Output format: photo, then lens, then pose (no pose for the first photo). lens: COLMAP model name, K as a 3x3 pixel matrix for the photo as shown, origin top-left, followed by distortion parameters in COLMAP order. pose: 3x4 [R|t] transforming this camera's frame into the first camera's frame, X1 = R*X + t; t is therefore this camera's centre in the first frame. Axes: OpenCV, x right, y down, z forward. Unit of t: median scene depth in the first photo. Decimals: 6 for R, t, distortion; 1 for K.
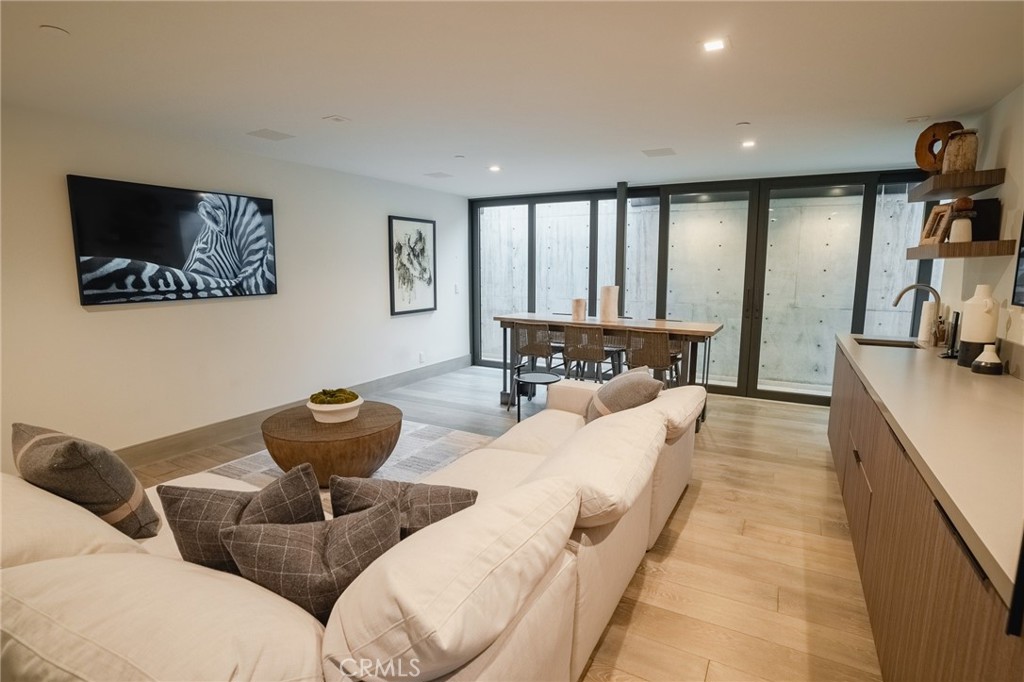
lens RADIAL K [[495.7, 0, 512.0], [0, 495.7, 341.0], [0, 0, 1]] dist [-0.034807, 0.000840]
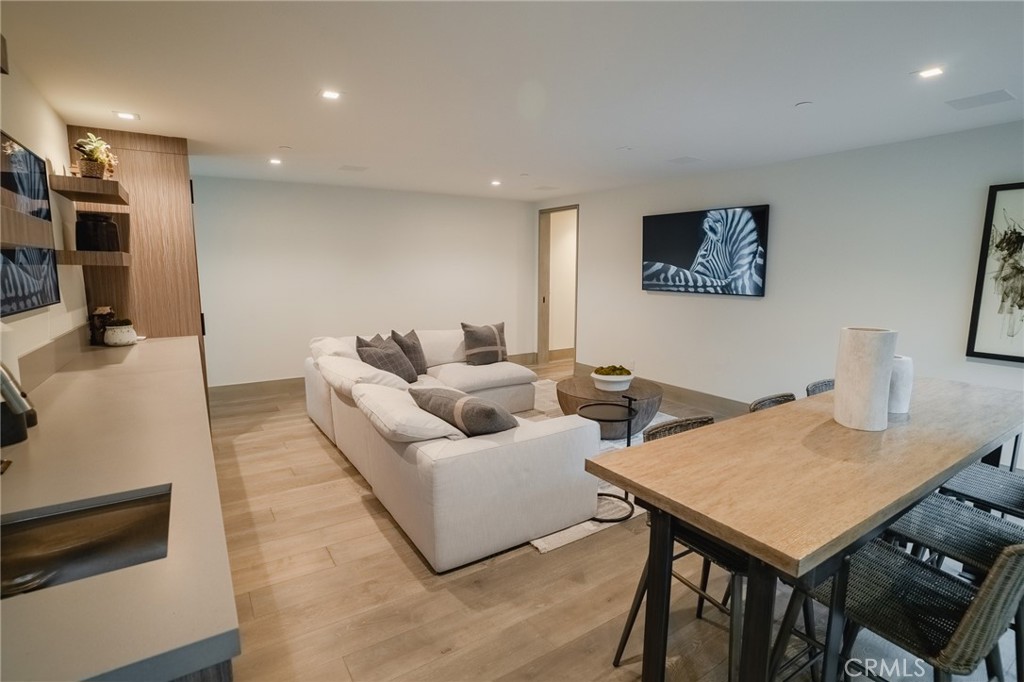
lens RADIAL K [[495.7, 0, 512.0], [0, 495.7, 341.0], [0, 0, 1]] dist [-0.034807, 0.000840]
pose [[-0.454874, 0.139842, -0.879508, 0.749451], [-0.129877, 0.966618, 0.220864, -0.184364], [0.881034, 0.214693, -0.421527, 1.112821]]
